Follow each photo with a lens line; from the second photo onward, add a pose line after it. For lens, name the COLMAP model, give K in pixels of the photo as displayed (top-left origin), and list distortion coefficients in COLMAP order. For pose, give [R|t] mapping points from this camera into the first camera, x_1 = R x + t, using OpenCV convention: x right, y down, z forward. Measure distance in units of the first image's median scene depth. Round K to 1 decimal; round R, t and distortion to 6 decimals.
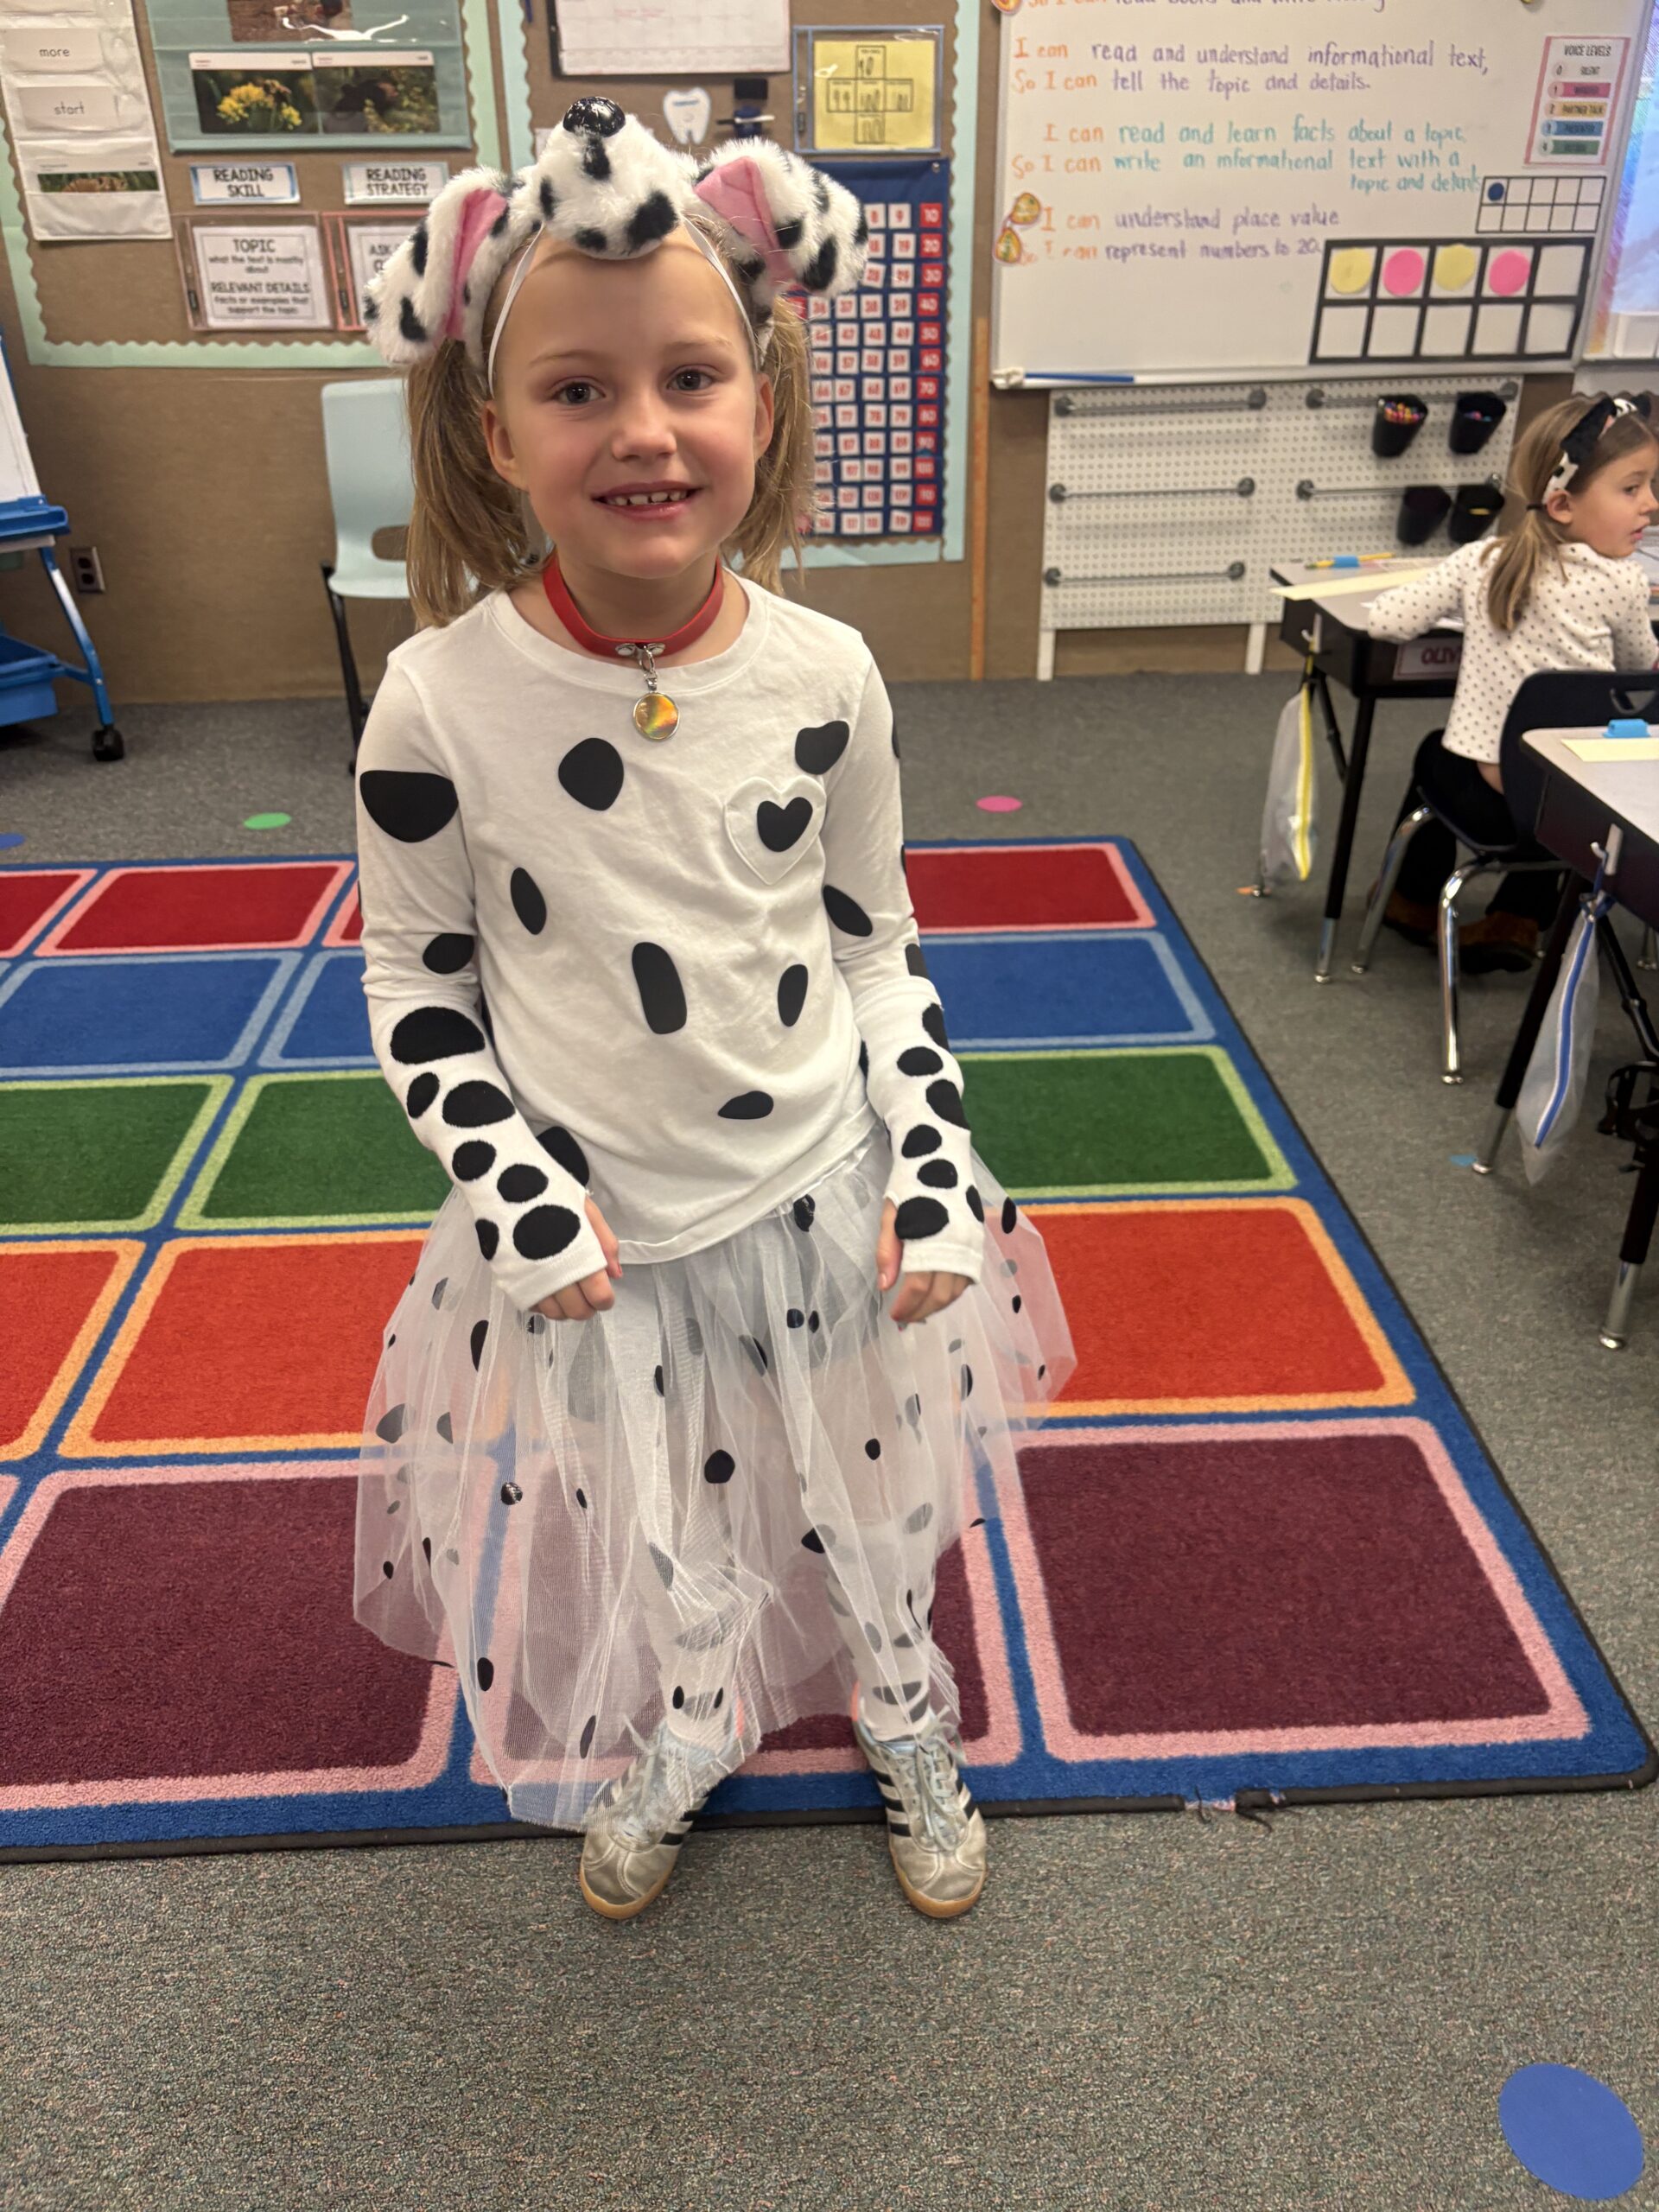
lens RADIAL K [[1658.9, 0, 830.3], [0, 1658.9, 1105.1], [0, 0, 1]] dist [0.039688, -0.053443]
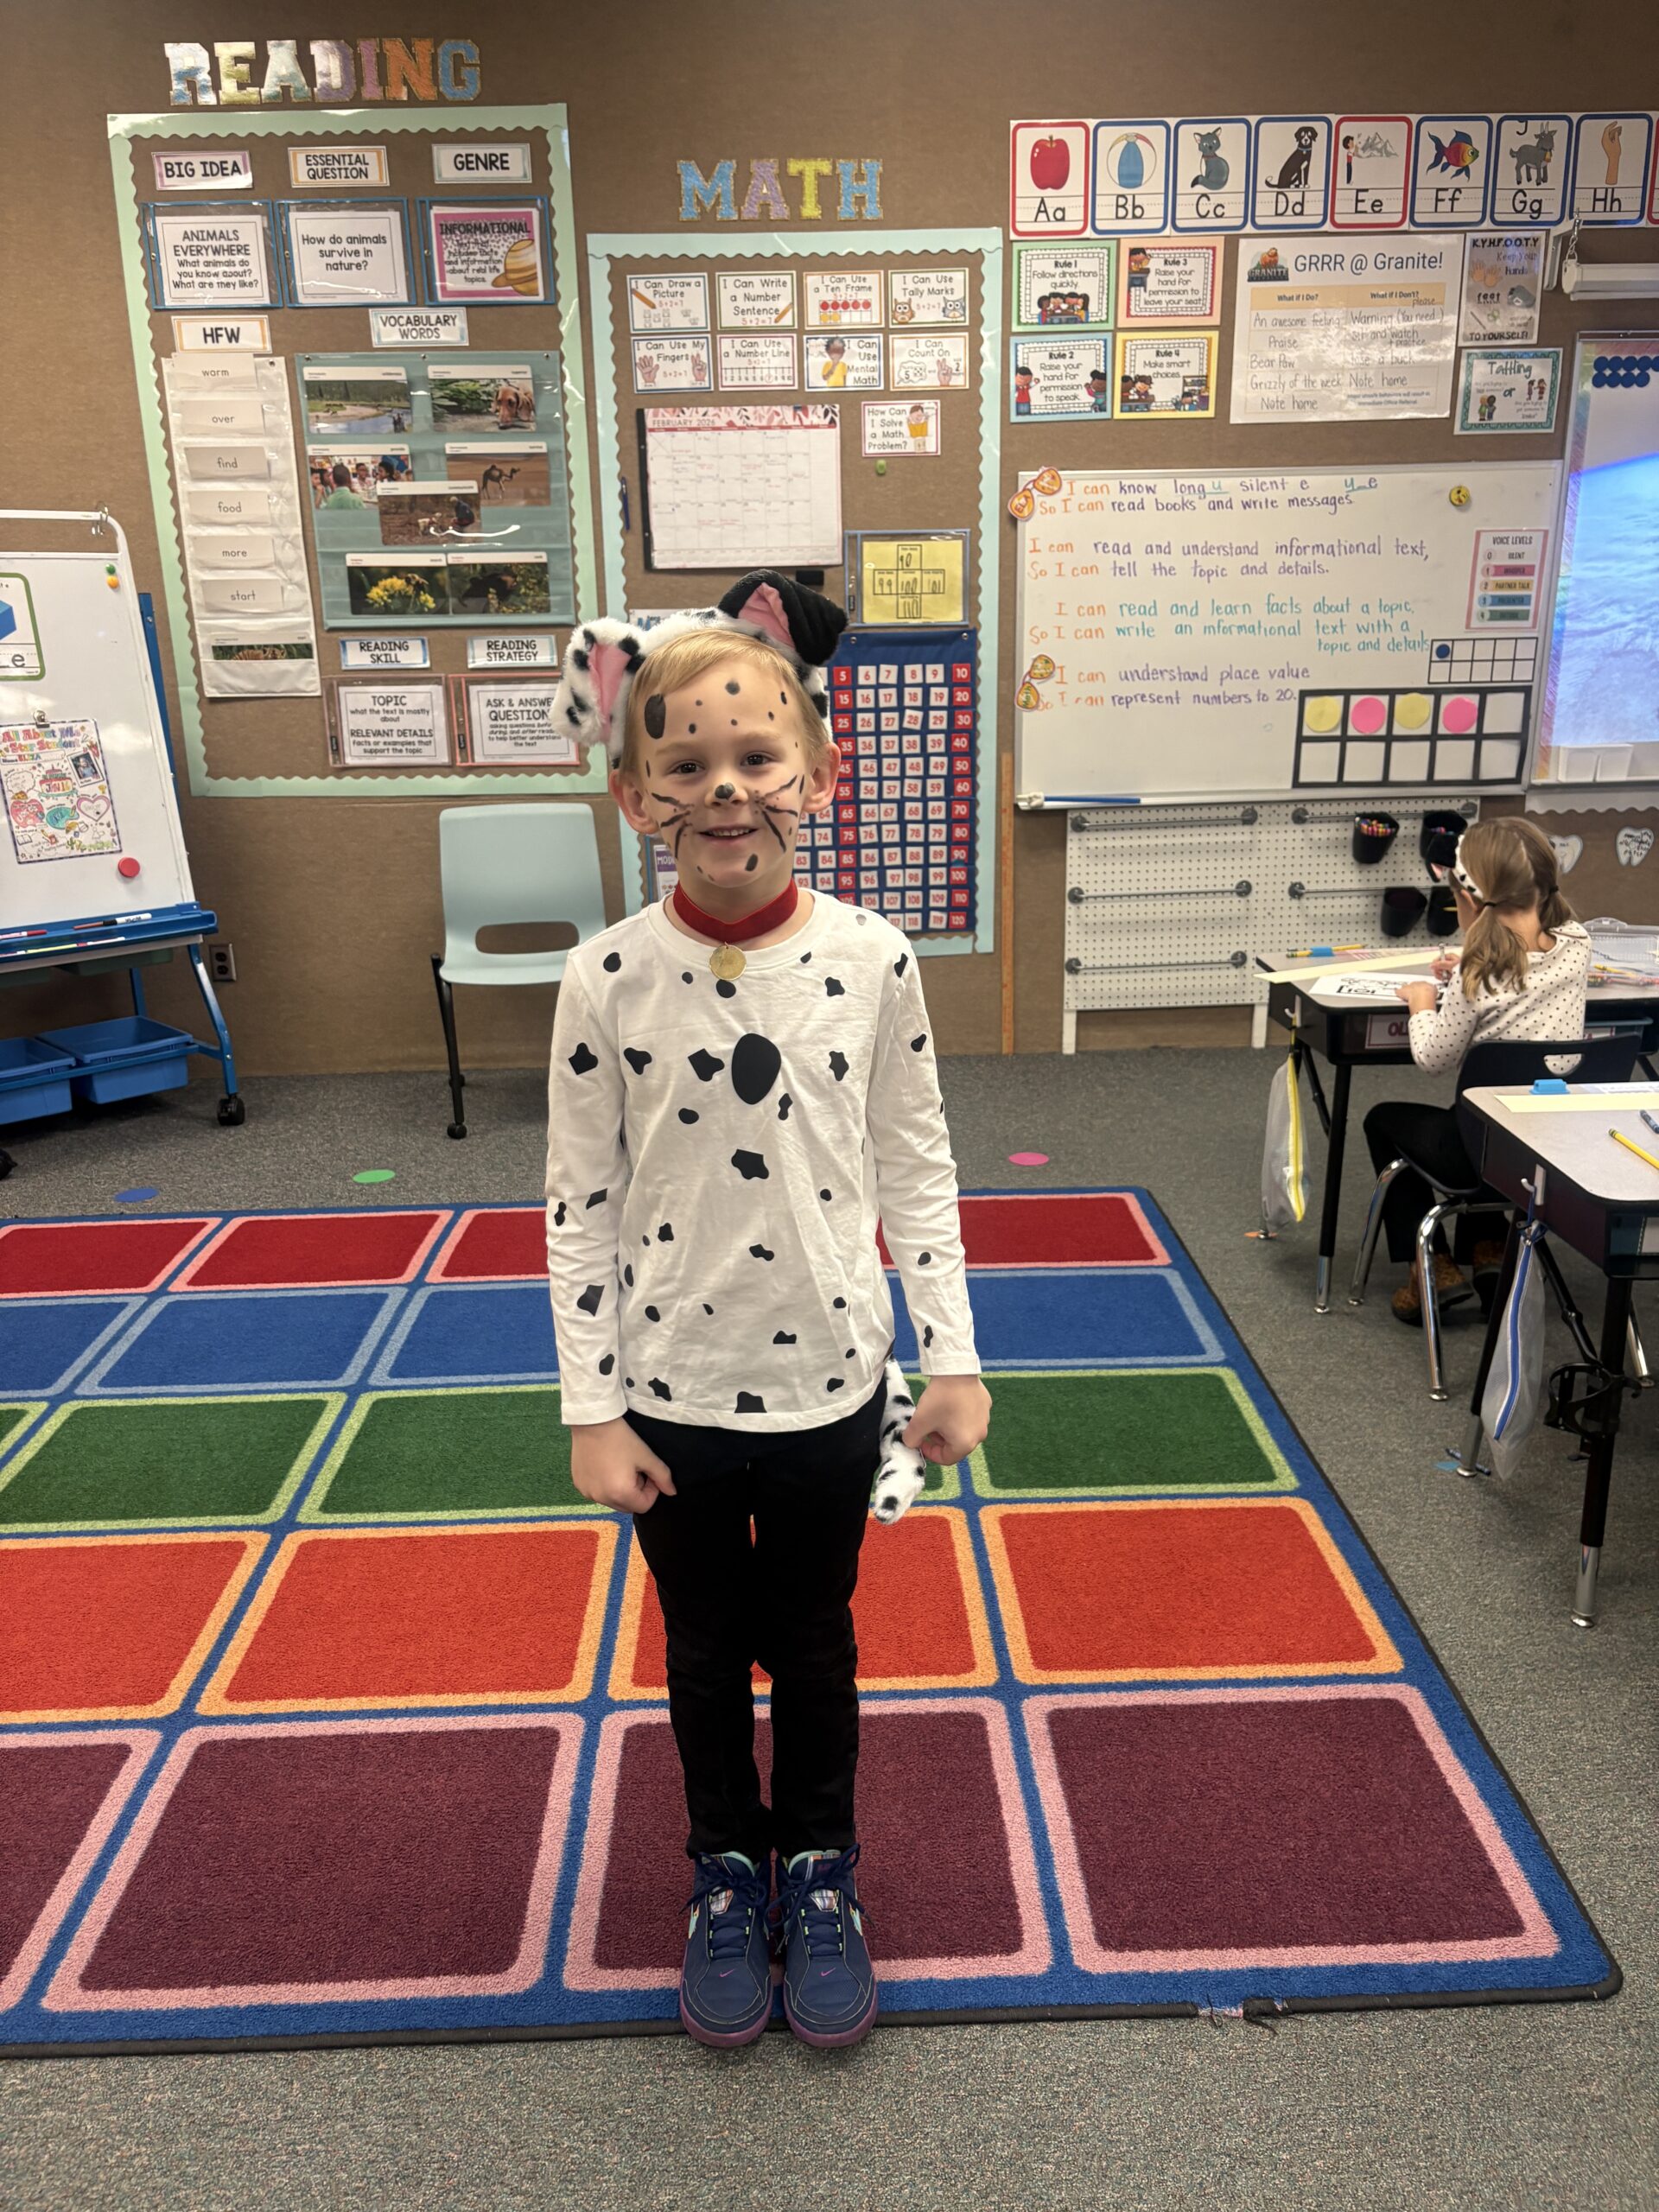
lens RADIAL K [[1658.9, 0, 860.8], [0, 1658.9, 1081.1], [0, 0, 1]] dist [0.039688, -0.053443]
pose [[0.999956, -0.002455, -0.009078, -0.001690], [0.000253, 0.972003, -0.234967, 0.045700], [0.009400, 0.234955, 0.971961, -0.147705]]
